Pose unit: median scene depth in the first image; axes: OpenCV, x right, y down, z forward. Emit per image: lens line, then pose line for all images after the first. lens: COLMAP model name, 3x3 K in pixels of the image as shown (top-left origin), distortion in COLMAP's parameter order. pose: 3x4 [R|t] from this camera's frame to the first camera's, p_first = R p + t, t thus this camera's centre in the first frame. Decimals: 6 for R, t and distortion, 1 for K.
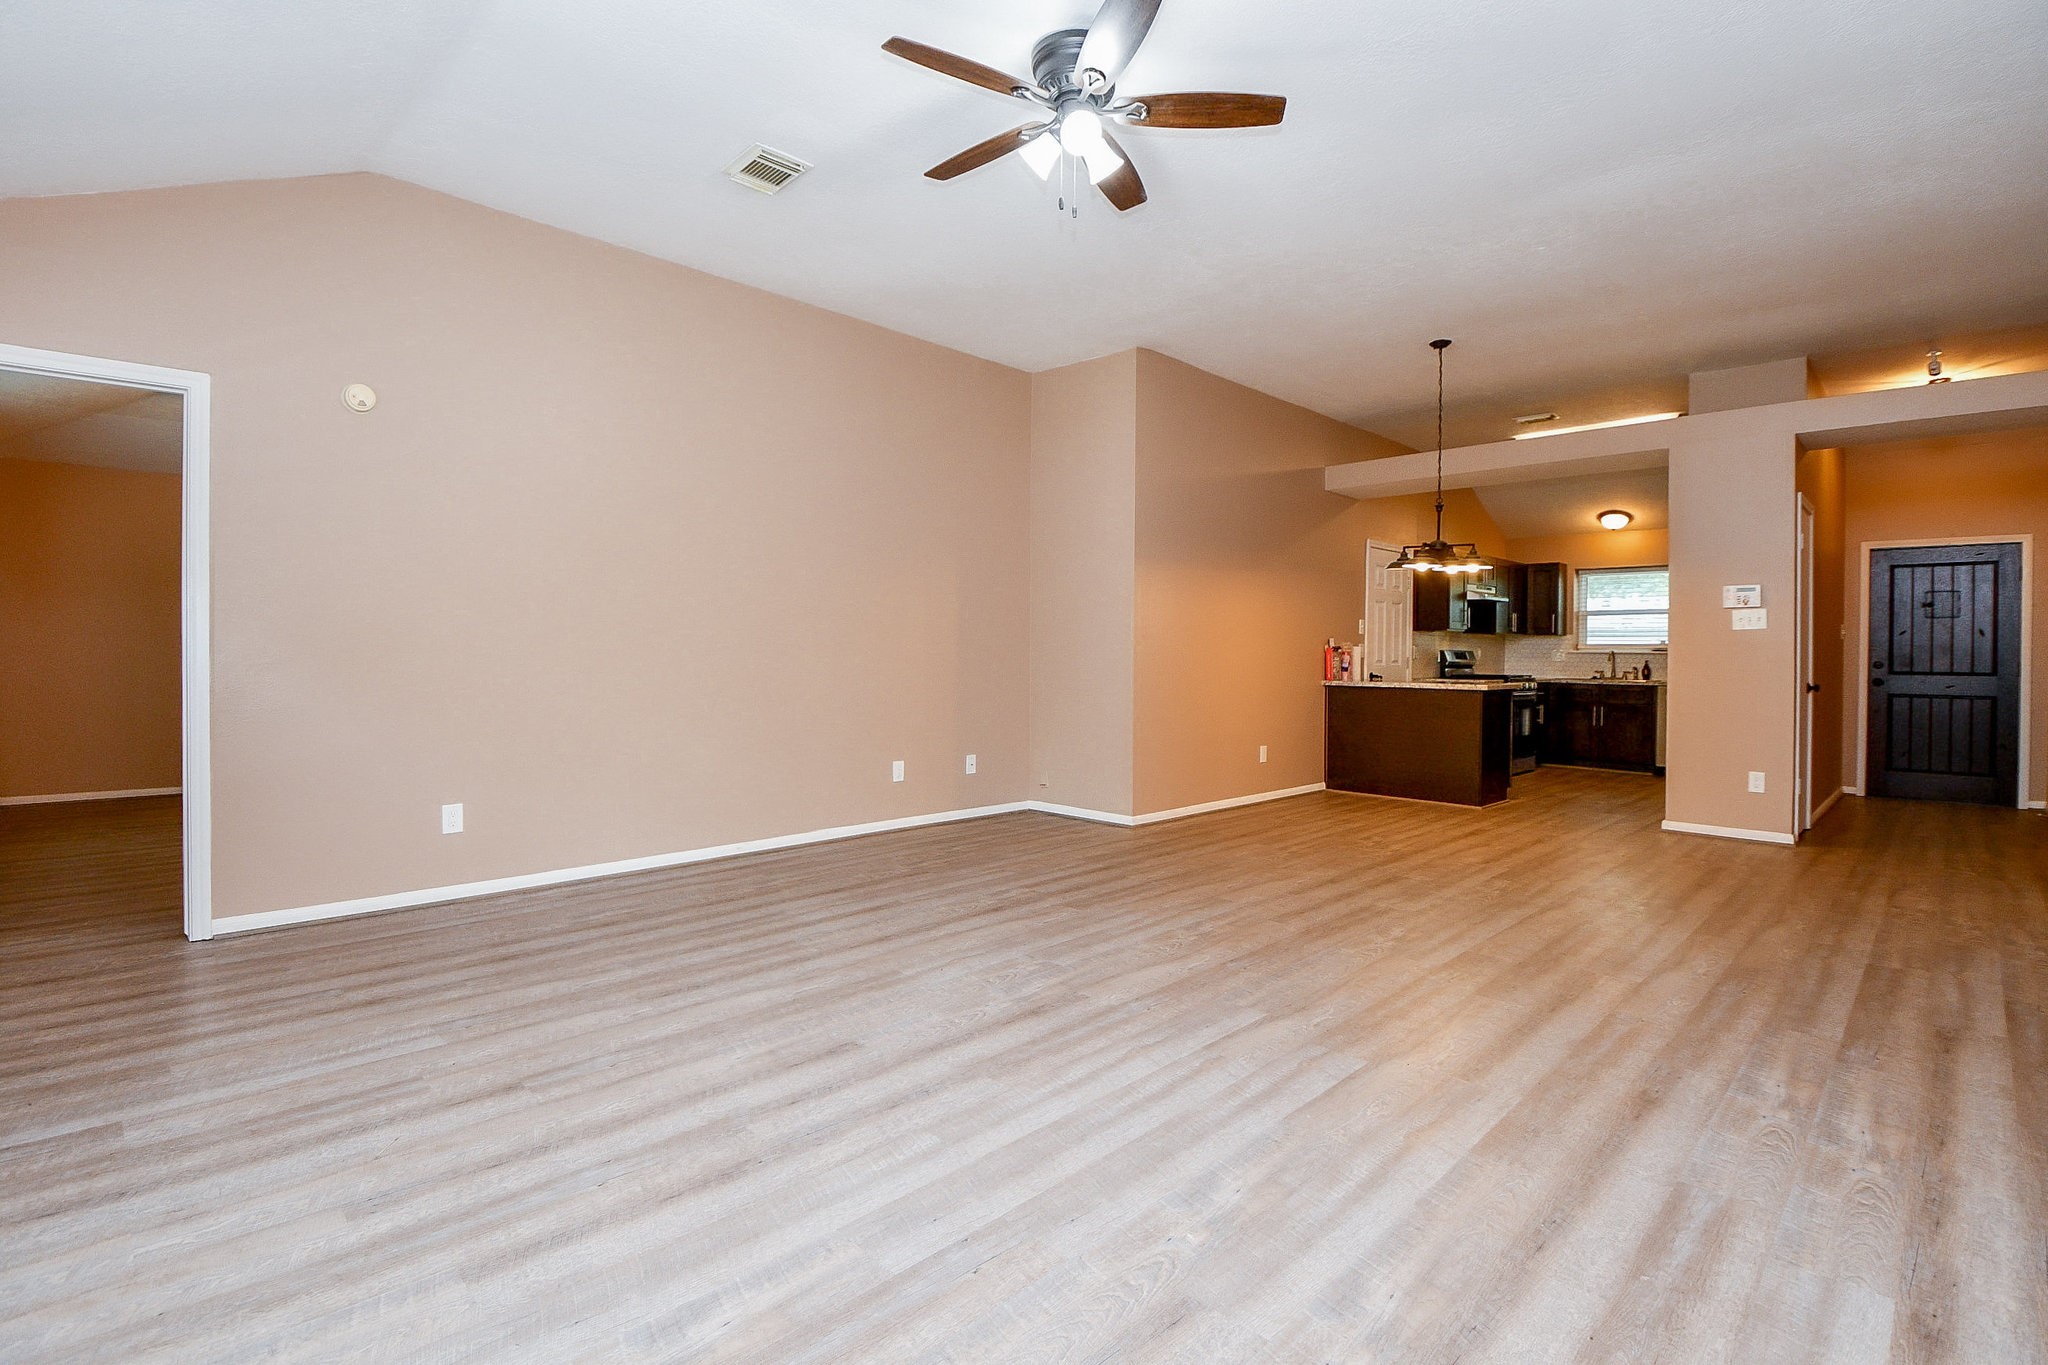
lens RADIAL K [[921.0, 0, 1017.8], [0, 921.0, 654.9], [0, 0, 1]] dist [-0.038049, -0.000513]
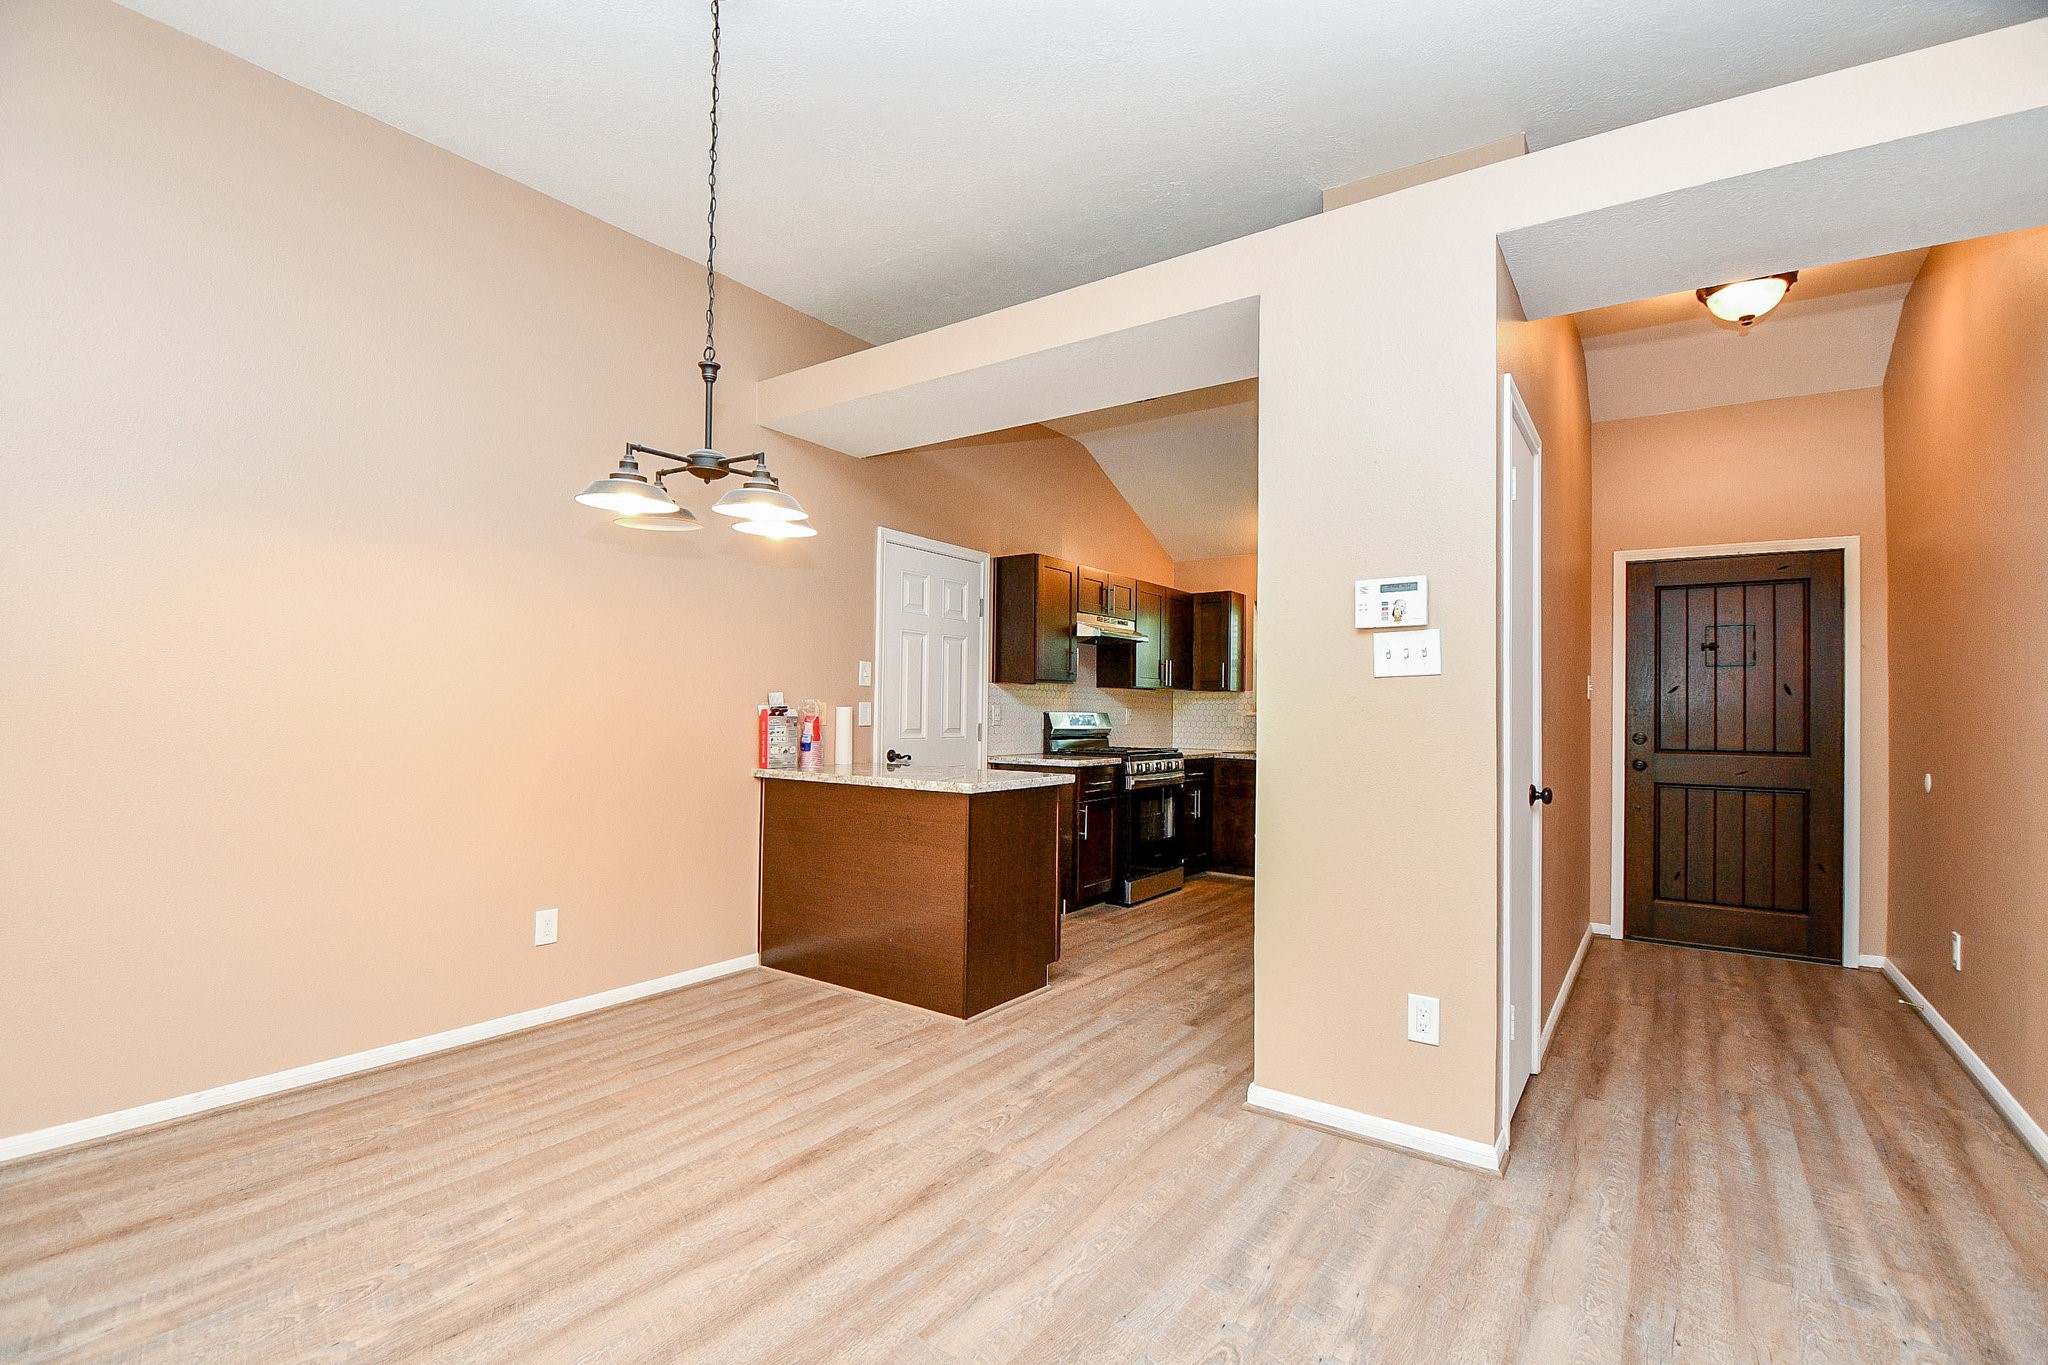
lens RADIAL K [[904.9, 0, 1022.2], [0, 904.9, 692.5], [0, 0, 1]] dist [0.001520, -0.020914]
pose [[0.981594, 0.007077, 0.190847, 0.405489], [-0.003168, 0.999779, -0.020779, -0.007366], [-0.190952, 0.019792, 0.981400, 0.444816]]
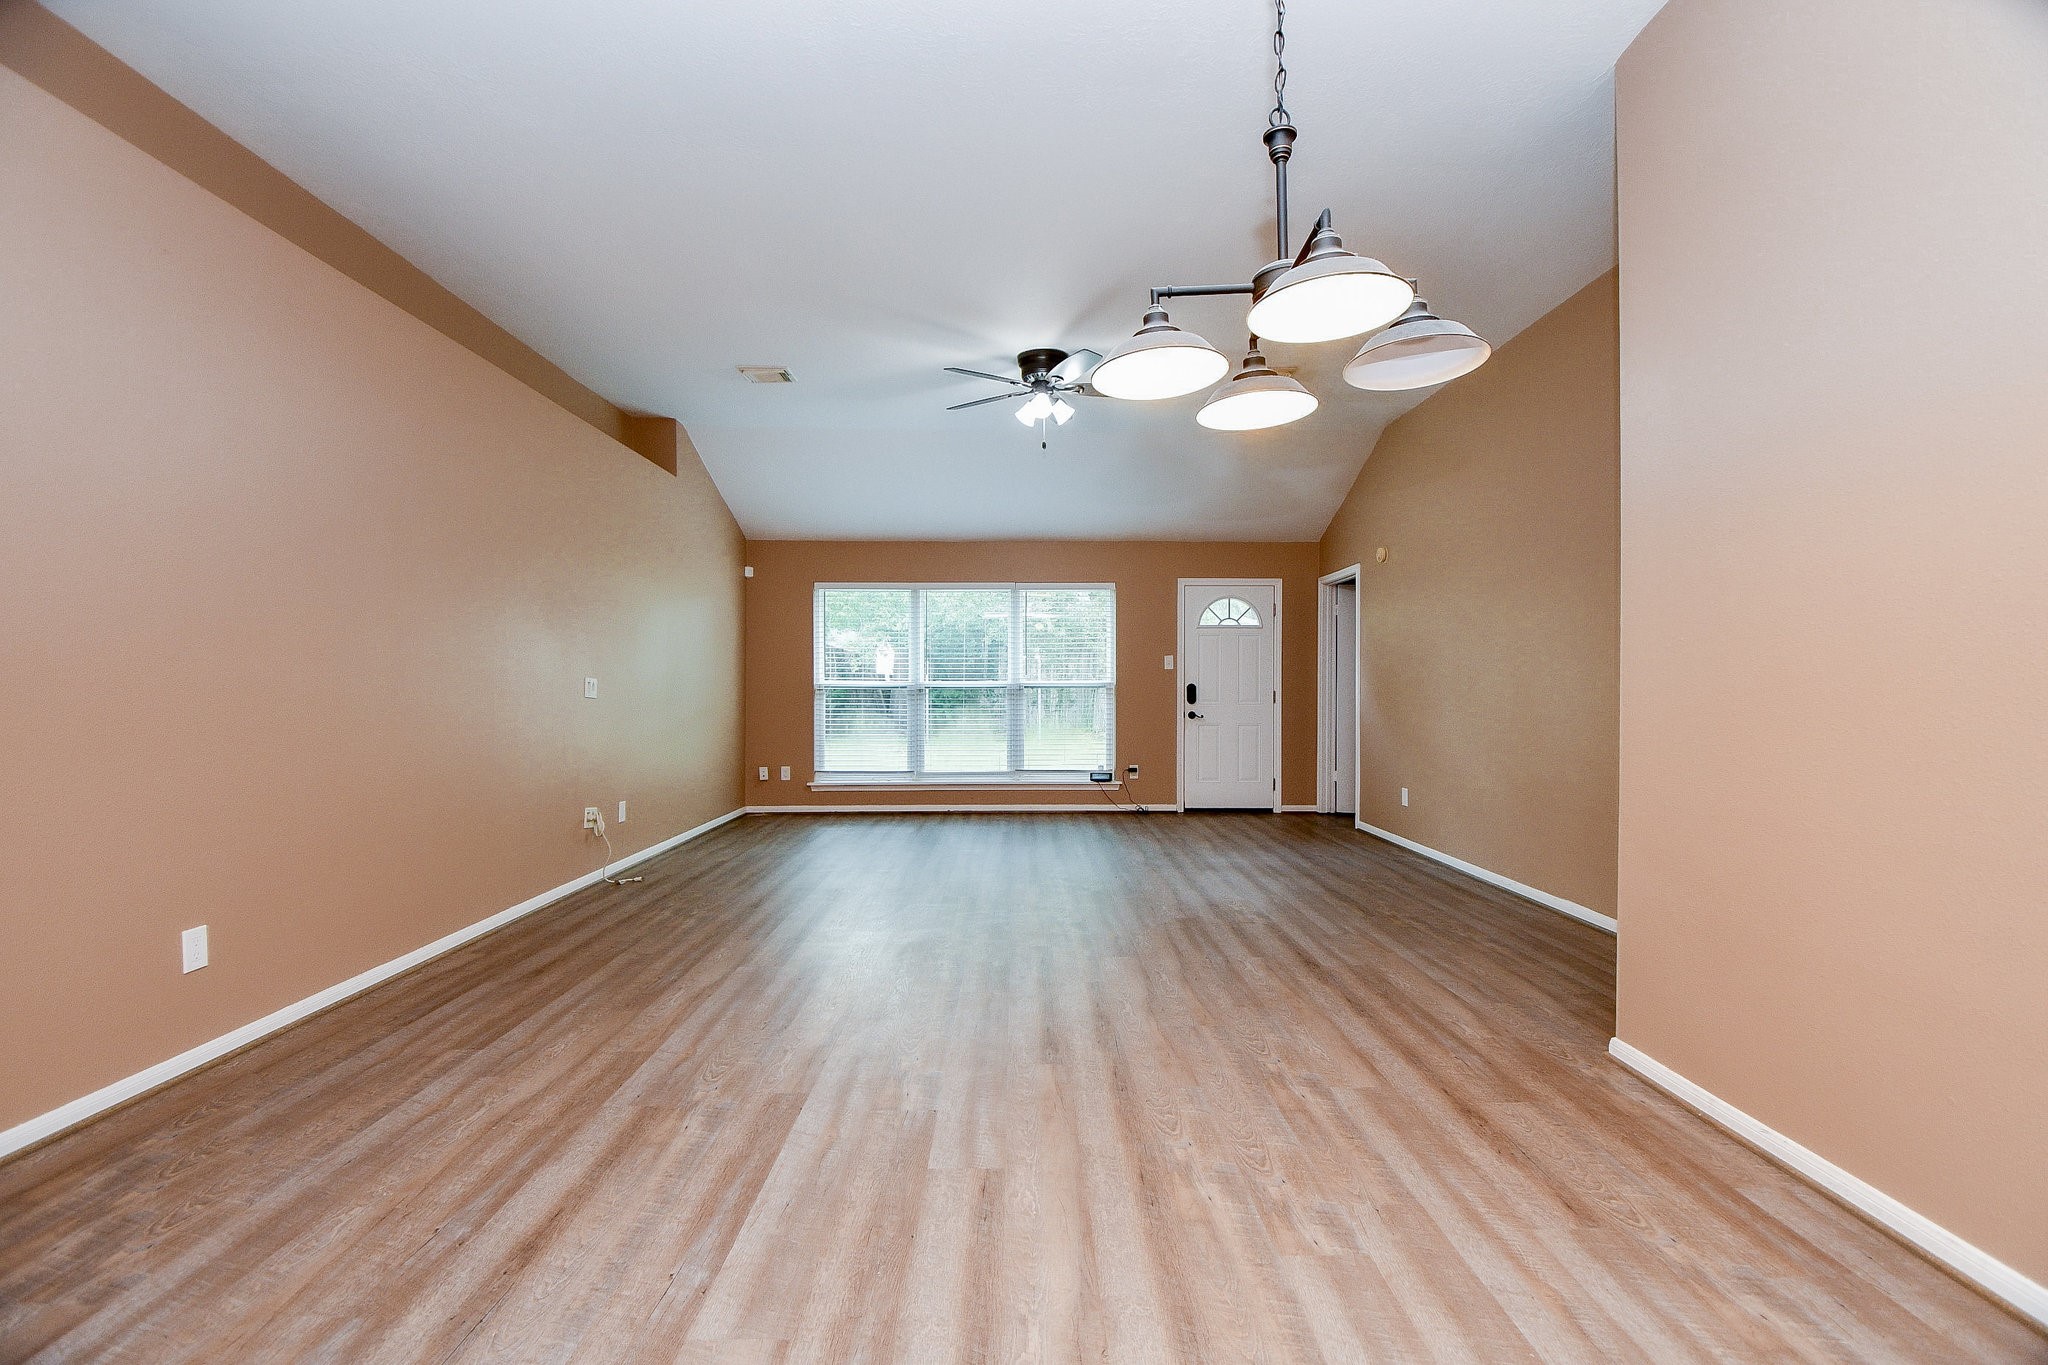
lens RADIAL K [[904.9, 0, 1022.2], [0, 904.9, 692.5], [0, 0, 1]] dist [0.001520, -0.020914]
pose [[-0.683978, 0.000392, -0.729503, 0.542974], [-0.005822, 0.999965, 0.005995, -0.003084], [0.729480, 0.008348, -0.683952, 0.865604]]
